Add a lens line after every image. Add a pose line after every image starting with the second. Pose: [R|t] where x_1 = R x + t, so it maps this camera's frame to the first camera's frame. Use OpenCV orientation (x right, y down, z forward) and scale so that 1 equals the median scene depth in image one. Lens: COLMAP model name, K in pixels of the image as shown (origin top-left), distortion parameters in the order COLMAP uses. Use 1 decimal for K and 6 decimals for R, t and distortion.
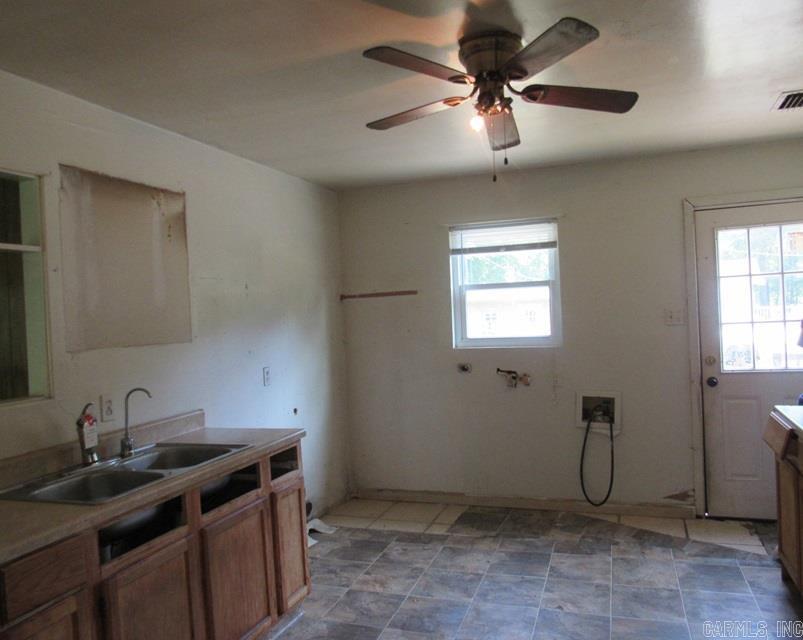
lens RADIAL K [[610.0, 0, 428.0], [0, 610.0, 318.1], [0, 0, 1]] dist [-0.037655, 0.016801]
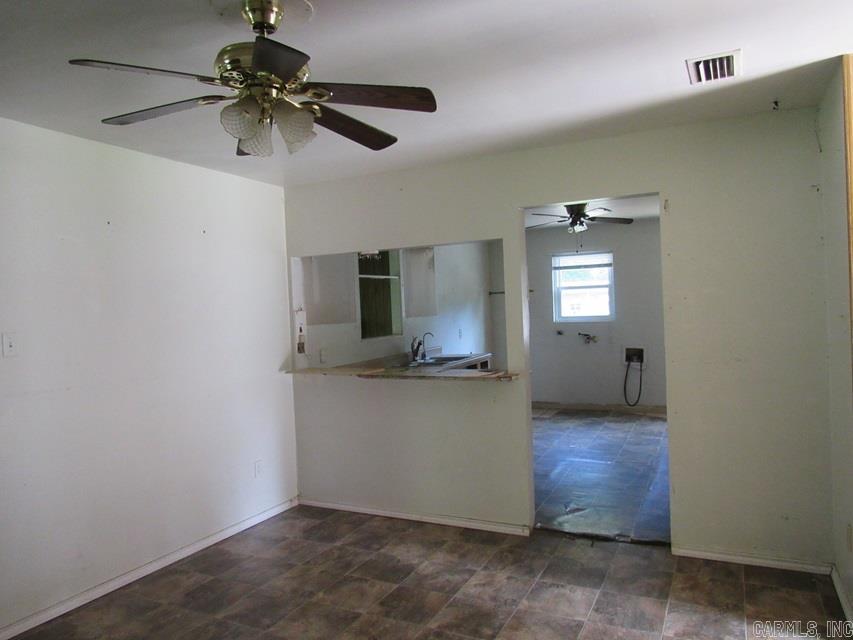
lens RADIAL K [[609.9, 0, 424.9], [0, 609.9, 321.3], [0, 0, 1]] dist [-0.035595, 0.008970]
pose [[0.990270, 0.006506, -0.139005, -0.103628], [-0.003269, 0.999718, 0.023505, 0.007708], [0.139119, -0.022822, 0.990013, -1.007842]]
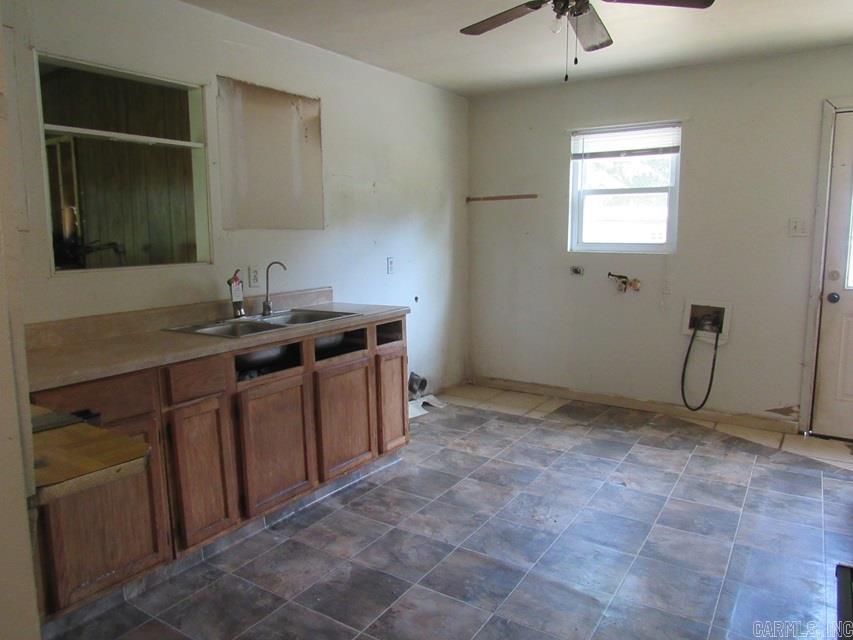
lens RADIAL K [[609.9, 0, 425.7], [0, 609.9, 320.2], [0, 0, 1]] dist [-0.035595, 0.008970]
pose [[0.962559, 0.076350, -0.260098, 0.104963], [-0.038819, 0.988449, 0.146495, 0.027730], [0.268278, -0.130914, 0.954405, -0.087202]]
